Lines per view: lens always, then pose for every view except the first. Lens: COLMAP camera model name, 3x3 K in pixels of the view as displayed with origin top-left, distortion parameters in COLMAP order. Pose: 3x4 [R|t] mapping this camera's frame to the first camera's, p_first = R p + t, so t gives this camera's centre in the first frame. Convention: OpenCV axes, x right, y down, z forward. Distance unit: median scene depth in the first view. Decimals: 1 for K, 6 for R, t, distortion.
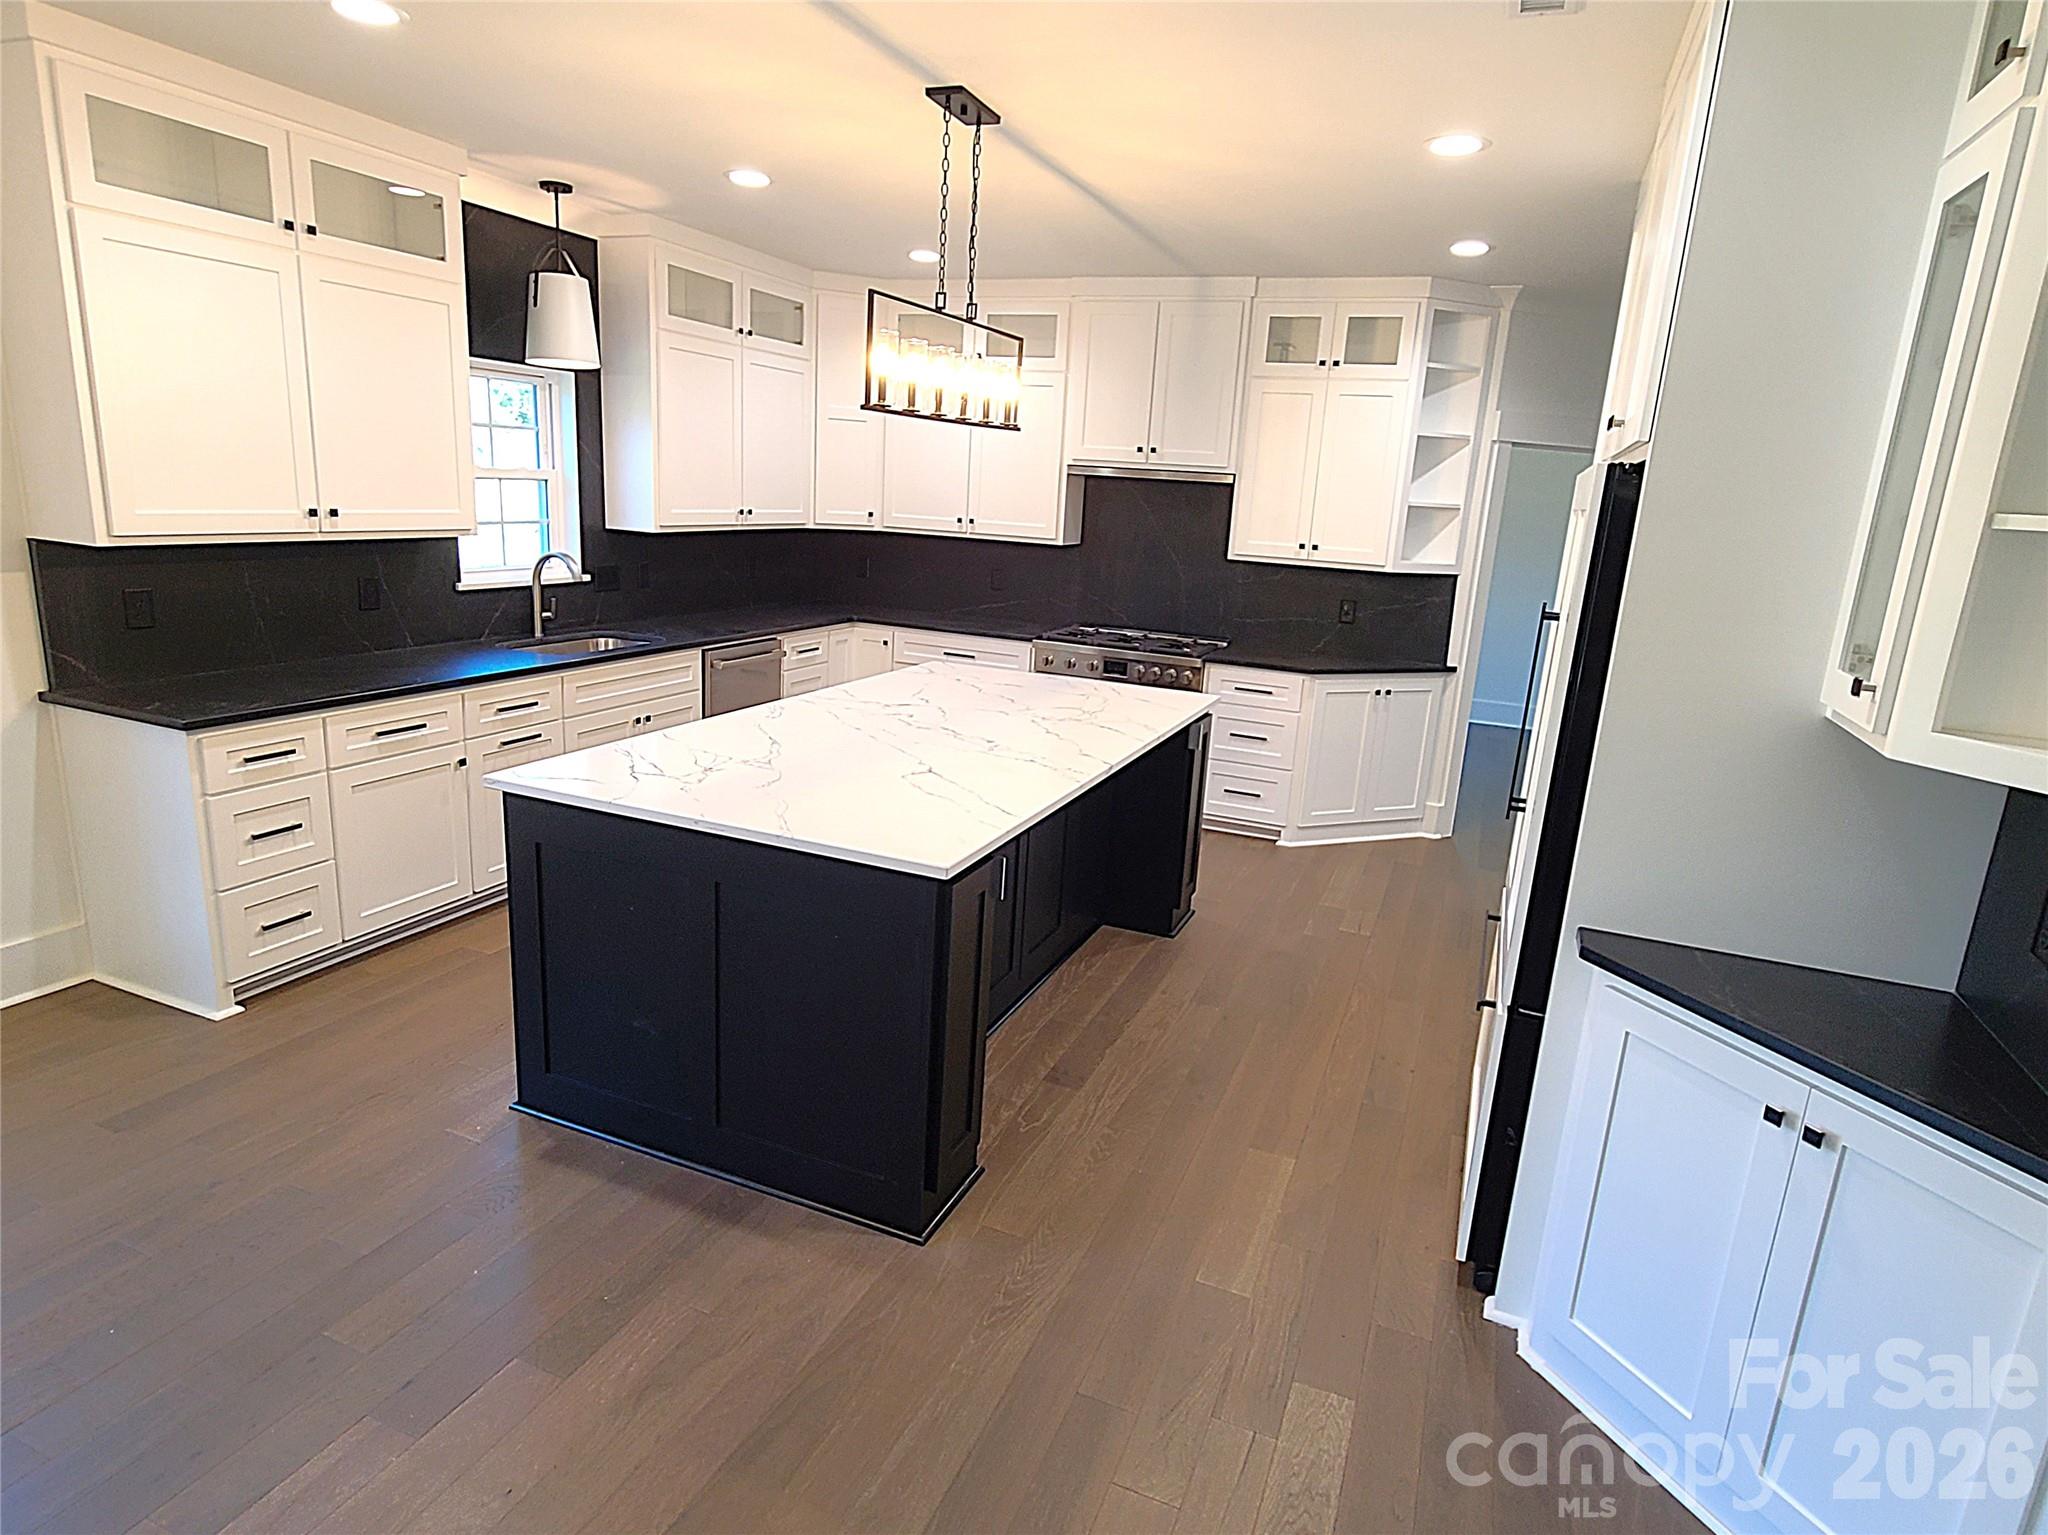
lens RADIAL K [[1129.9, 0, 1039.1], [0, 1129.9, 766.7], [0, 0, 1]] dist [0.002519, -0.000831]
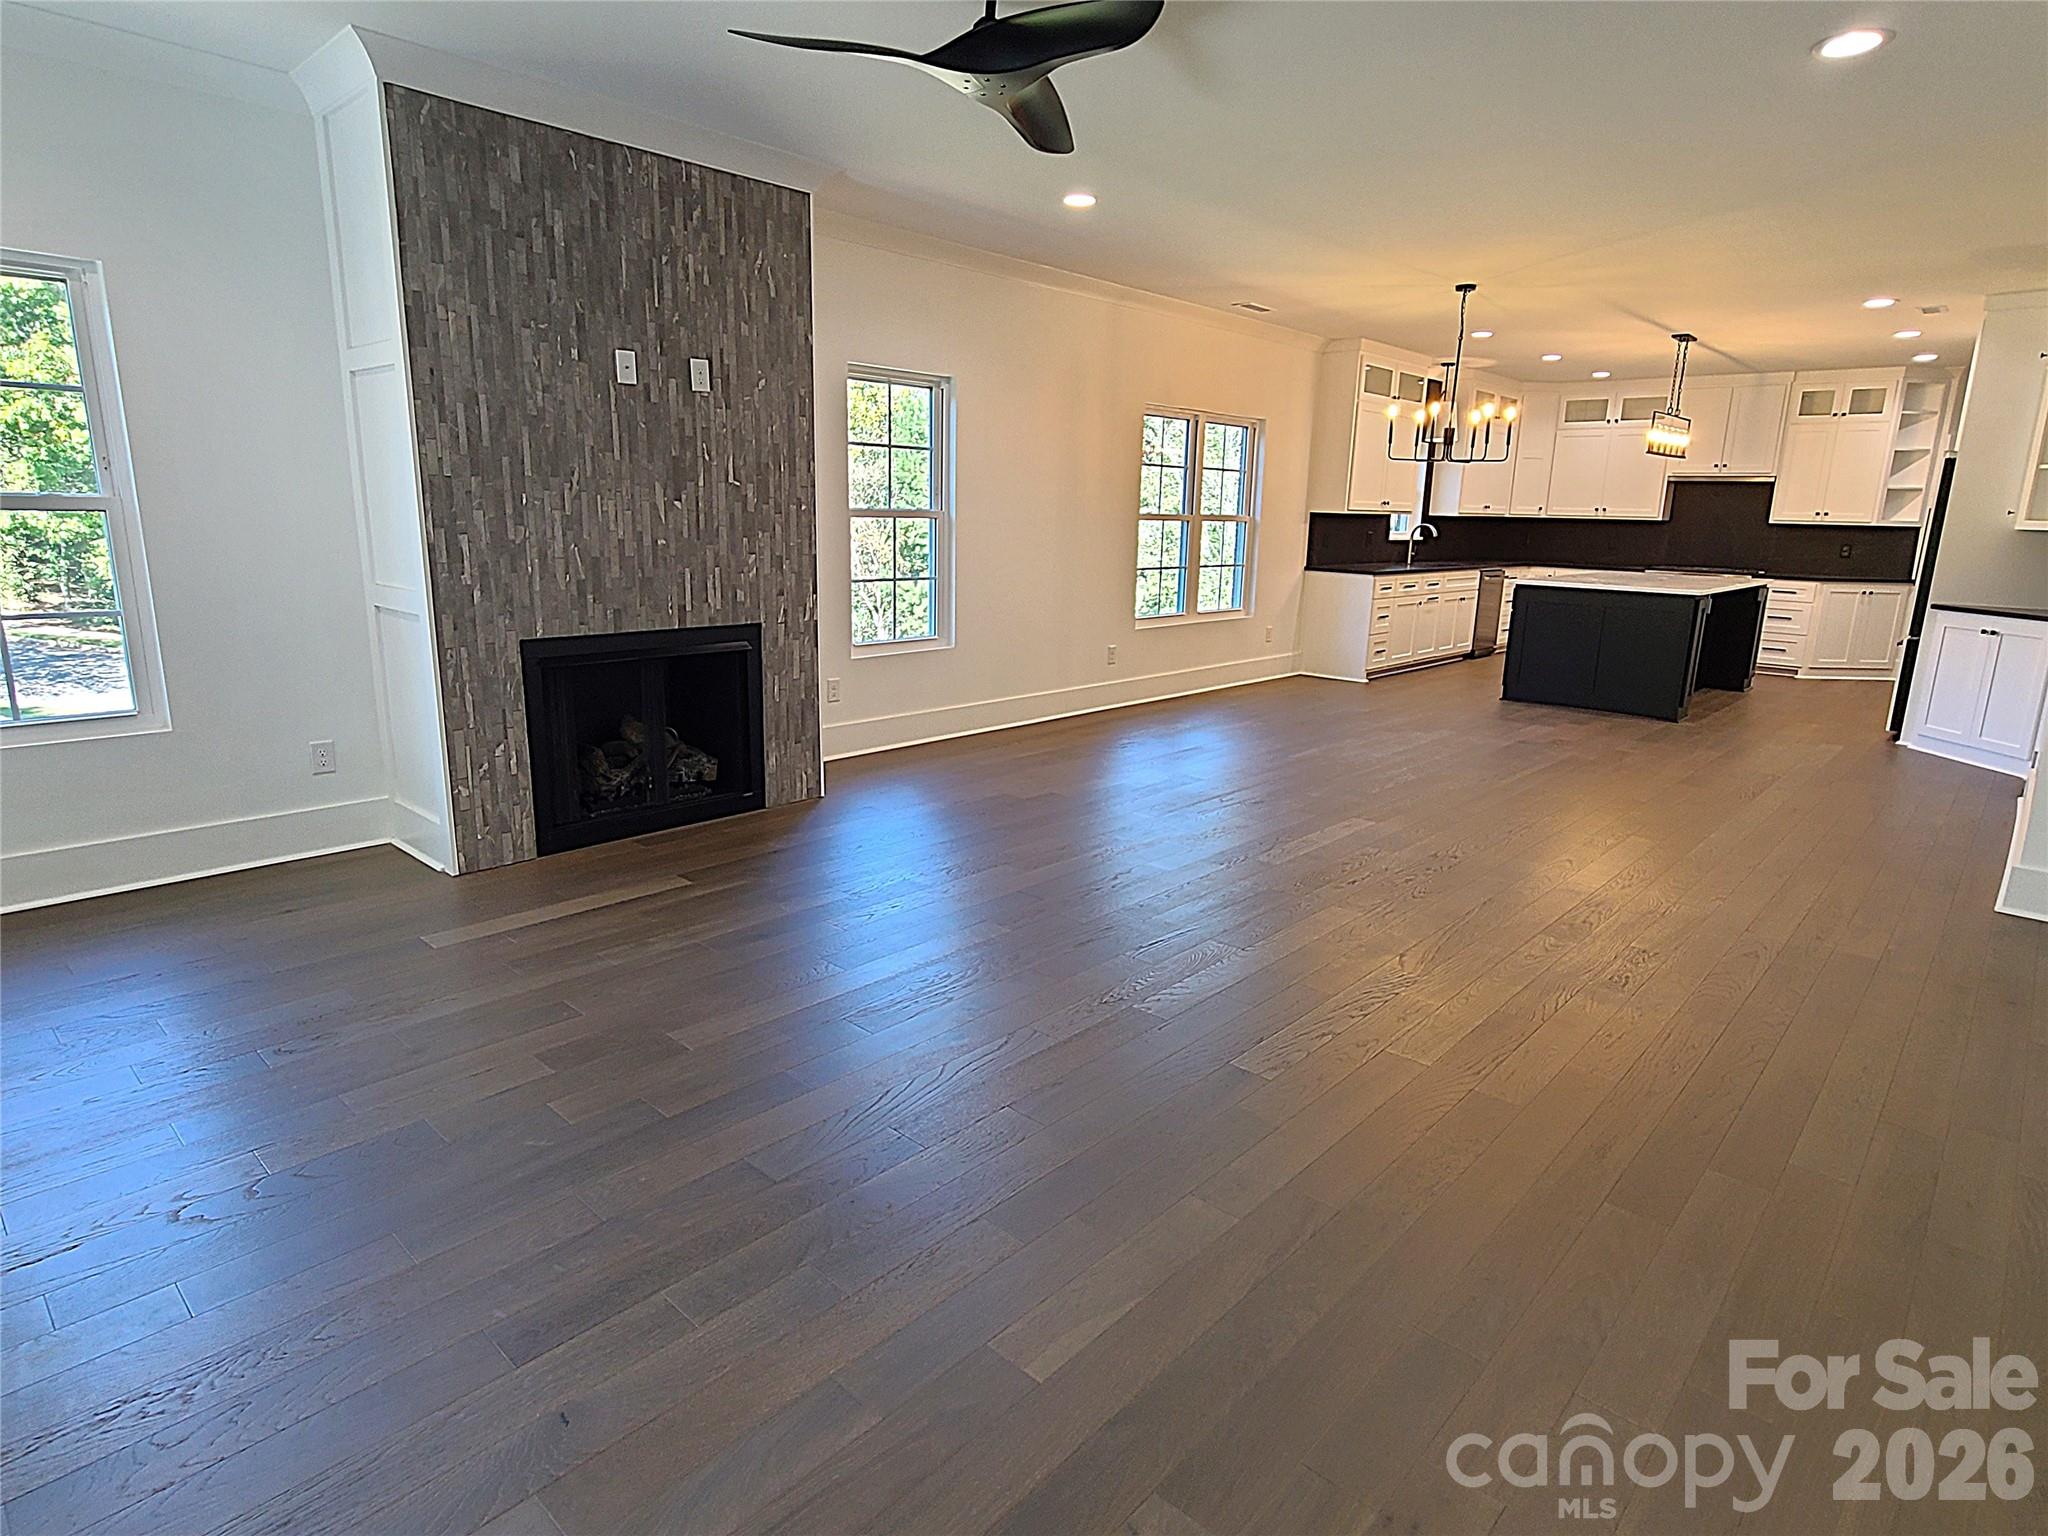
lens RADIAL K [[1129.9, 0, 1039.1], [0, 1129.9, 767.2], [0, 0, 1]] dist [0.002519, -0.000831]
pose [[0.940673, 0.041582, -0.336756, -0.331248], [-0.052728, 0.998320, -0.024017, 0.336803], [0.335192, 0.040349, 0.941286, -1.172018]]
